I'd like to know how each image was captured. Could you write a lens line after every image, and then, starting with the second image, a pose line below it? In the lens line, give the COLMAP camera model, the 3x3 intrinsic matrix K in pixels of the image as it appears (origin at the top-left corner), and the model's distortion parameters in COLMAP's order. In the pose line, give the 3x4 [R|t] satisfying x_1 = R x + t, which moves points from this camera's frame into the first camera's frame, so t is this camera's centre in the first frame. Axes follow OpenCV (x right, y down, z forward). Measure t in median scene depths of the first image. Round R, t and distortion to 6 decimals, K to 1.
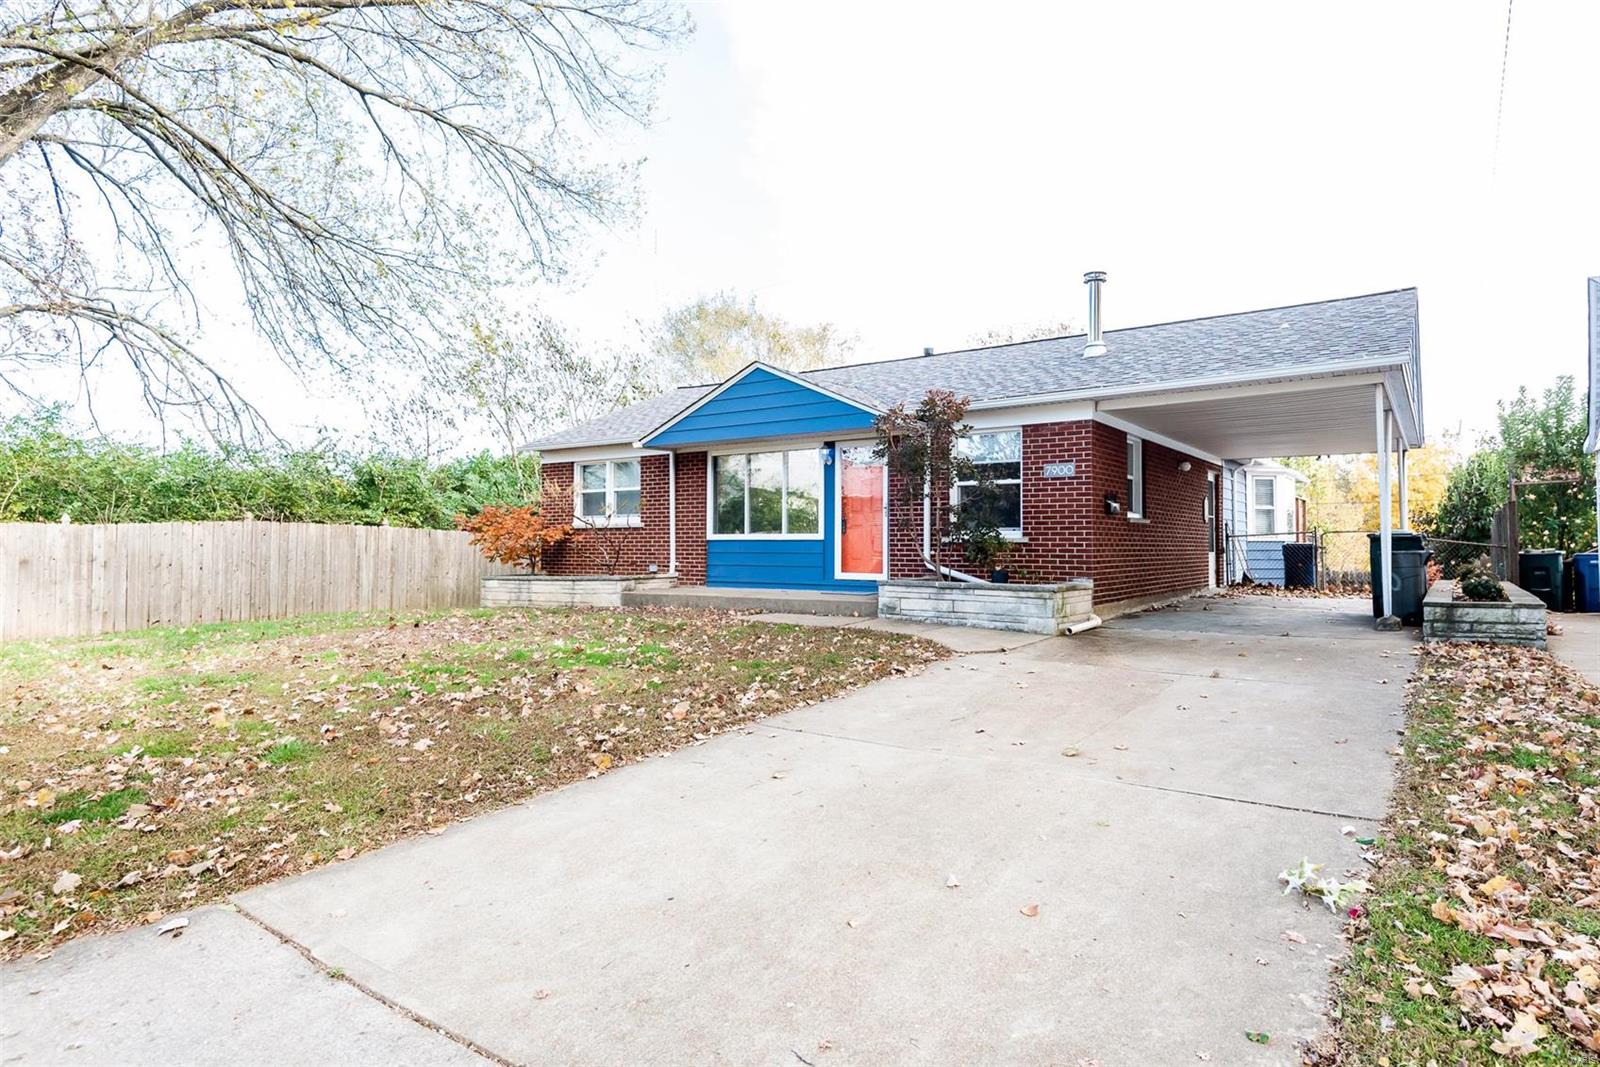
lens RADIAL K [[889.4, 0, 801.0], [0, 889.4, 527.3], [0, 0, 1]] dist [0.027035, -0.000396]
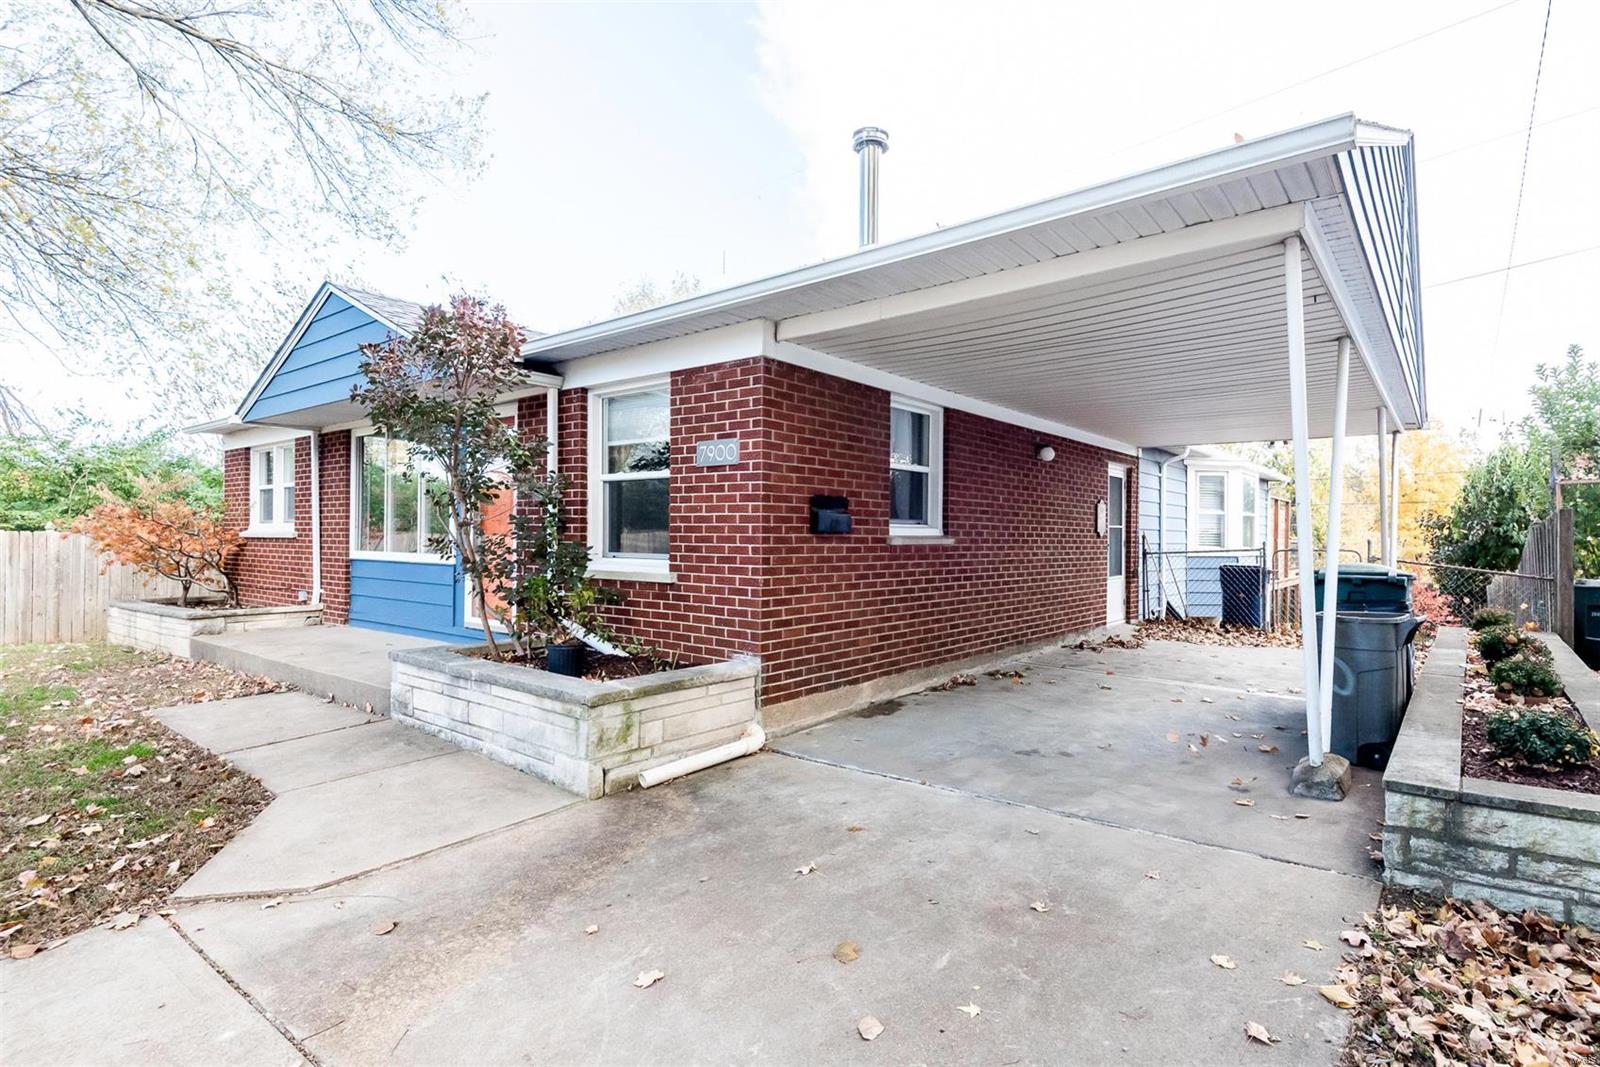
lens RADIAL K [[807.2, 0, 798.7], [0, 807.2, 539.0], [0, 0, 1]] dist [0.018903, -0.002328]
pose [[0.998106, 0.007893, -0.061013, 0.293557], [-0.006522, 0.999722, 0.022642, -0.018151], [0.061175, -0.022201, 0.997880, 0.405844]]
